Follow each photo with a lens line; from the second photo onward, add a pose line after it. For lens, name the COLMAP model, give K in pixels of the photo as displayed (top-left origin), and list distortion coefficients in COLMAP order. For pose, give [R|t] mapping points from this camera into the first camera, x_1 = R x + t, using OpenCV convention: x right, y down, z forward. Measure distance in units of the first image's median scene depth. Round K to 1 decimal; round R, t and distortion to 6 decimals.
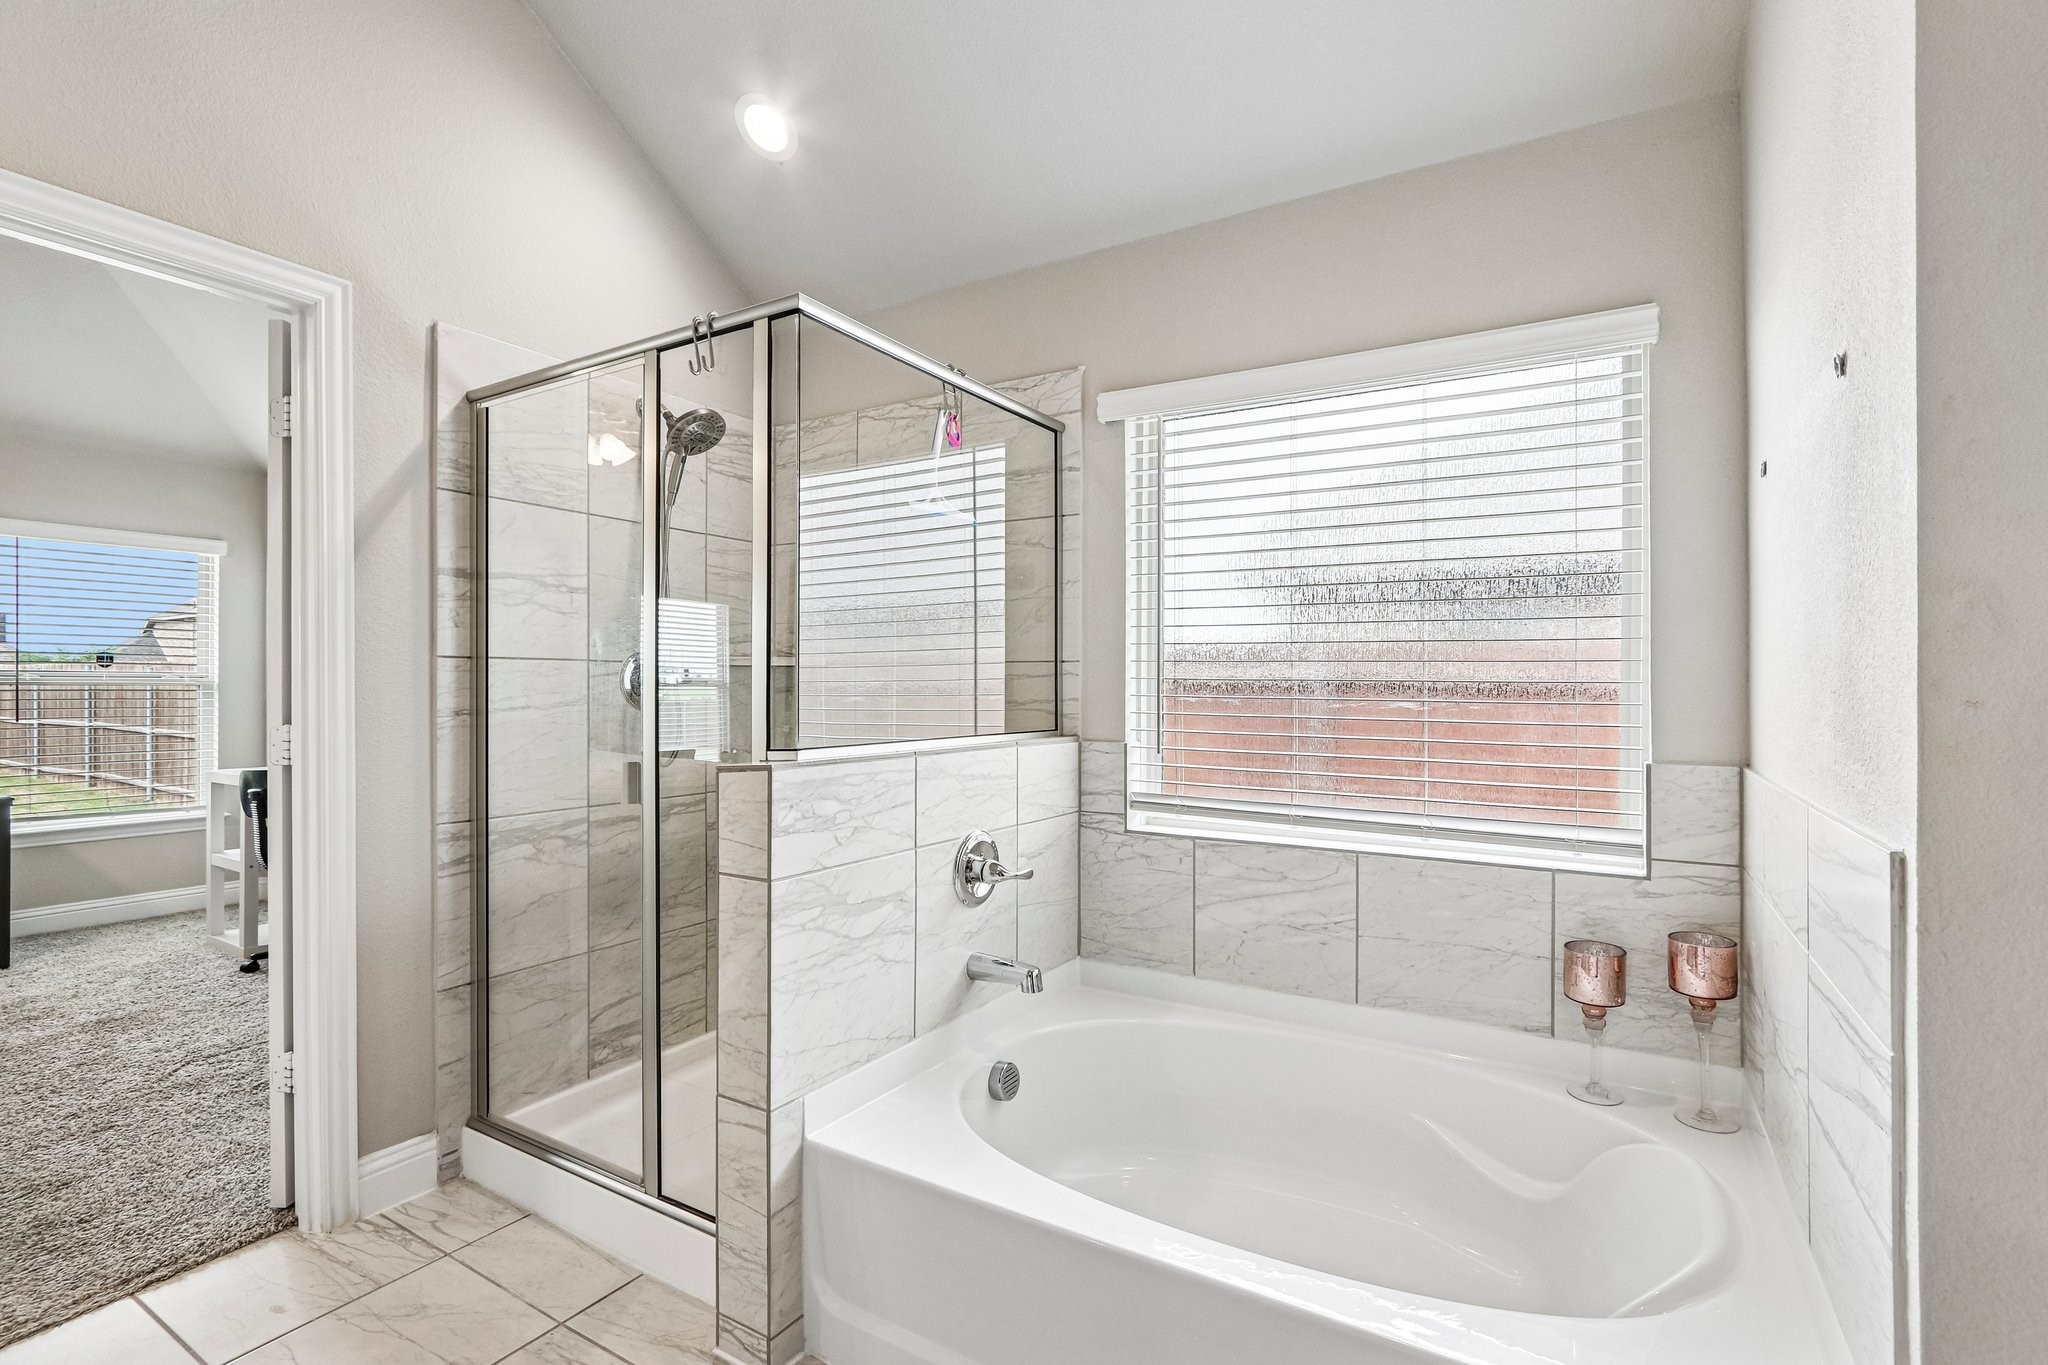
lens RADIAL K [[953.7, 0, 1028.2], [0, 953.7, 687.1], [0, 0, 1]] dist [-0.000171, 0.001607]
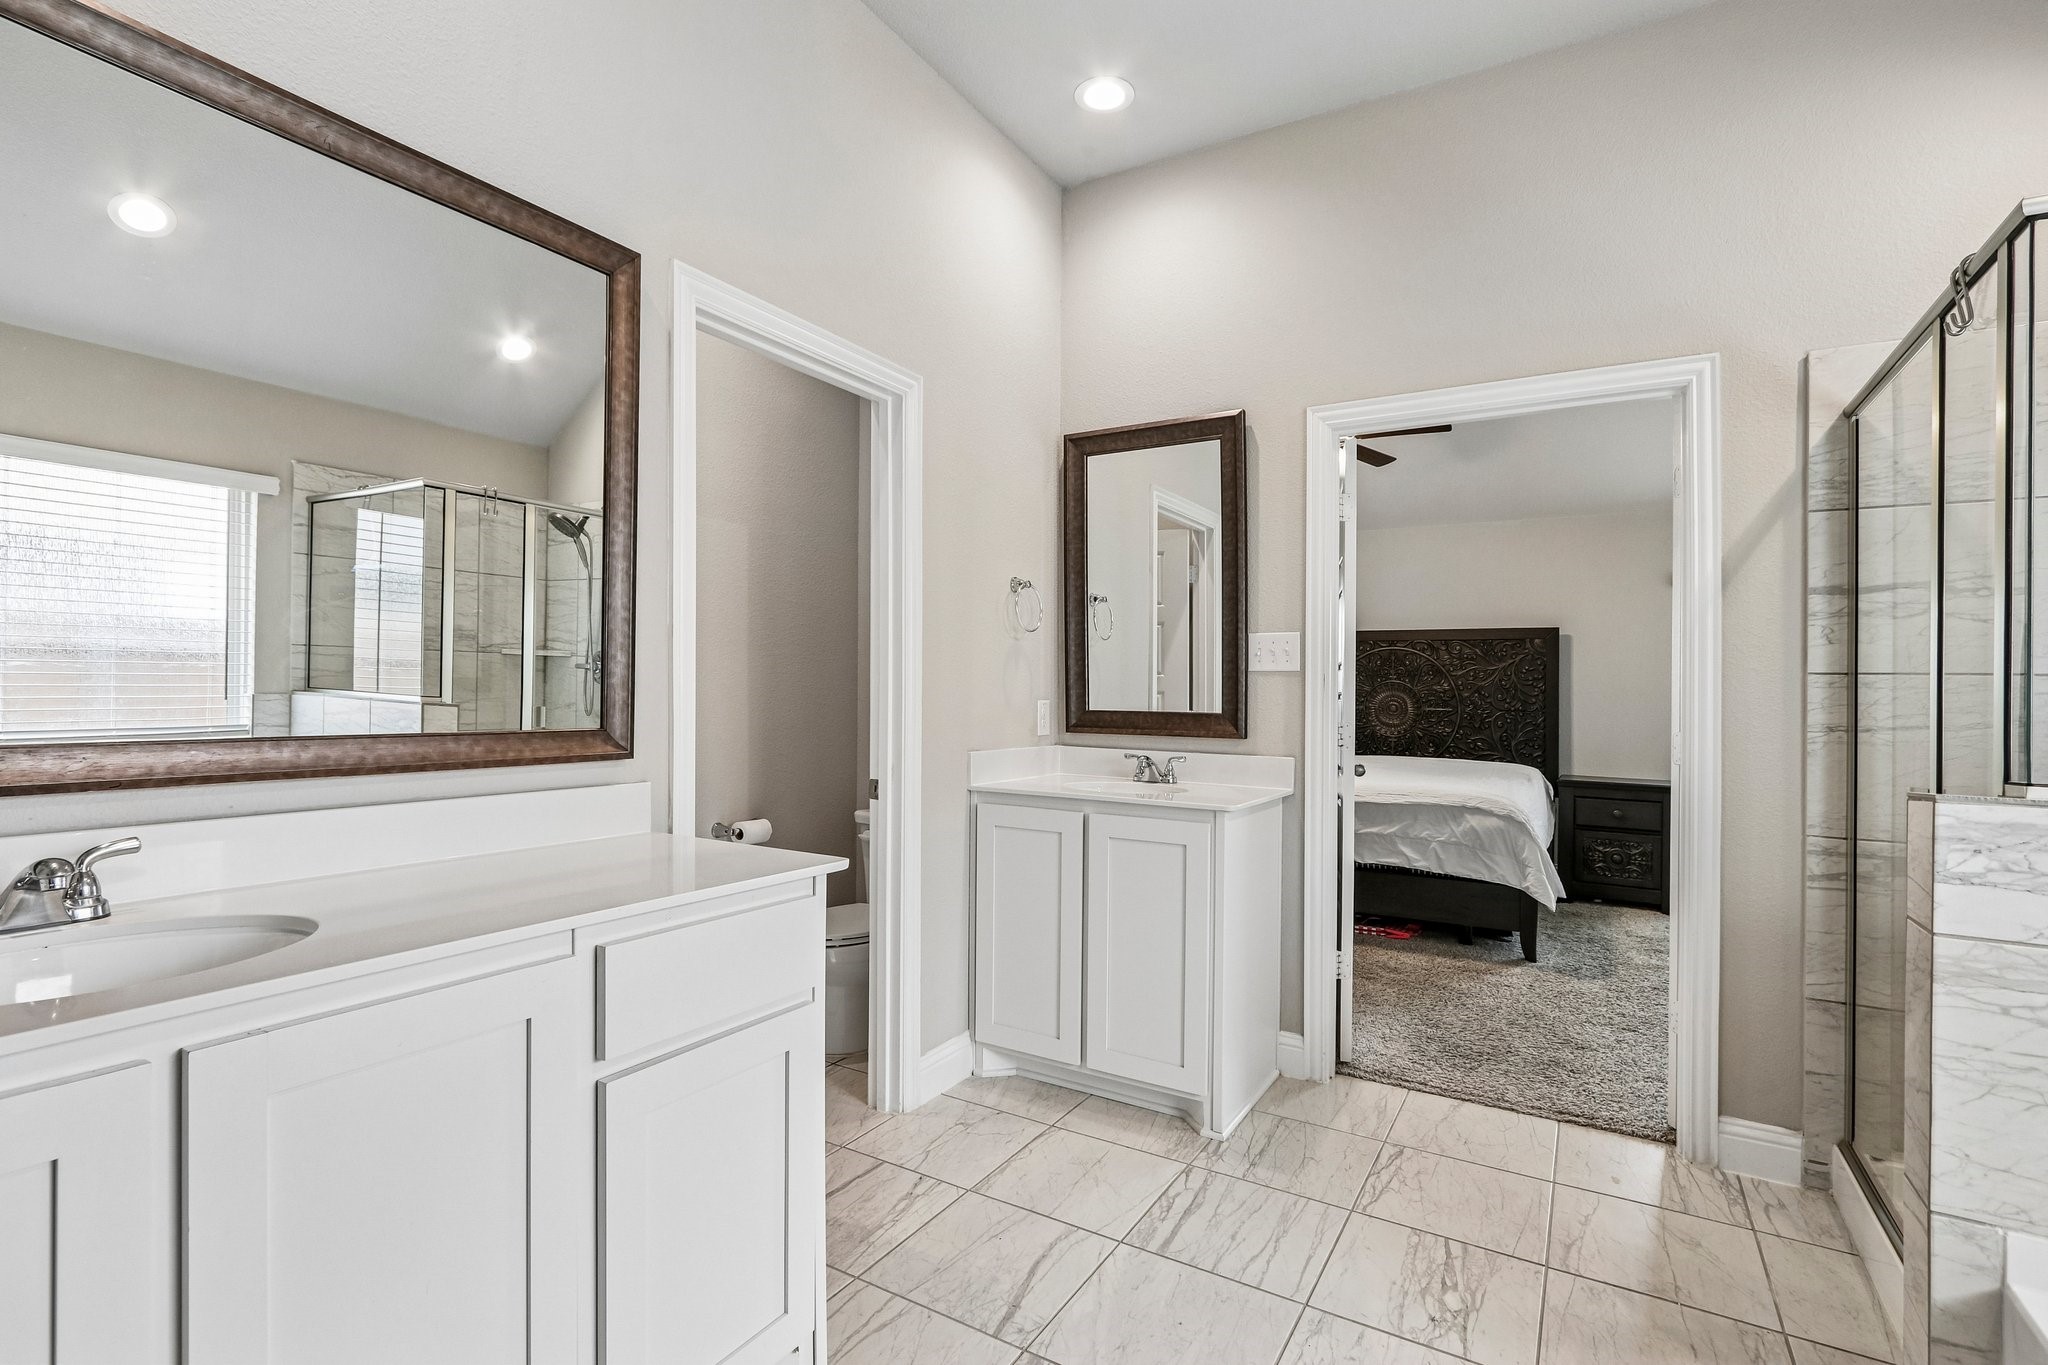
lens RADIAL K [[953.7, 0, 1031.8], [0, 953.7, 685.7], [0, 0, 1]] dist [-0.000171, 0.001607]
pose [[0.013749, -0.010637, -0.999849, 0.409288], [-0.015289, 0.999824, -0.010847, 0.005371], [0.999789, 0.015436, 0.013584, 0.145077]]
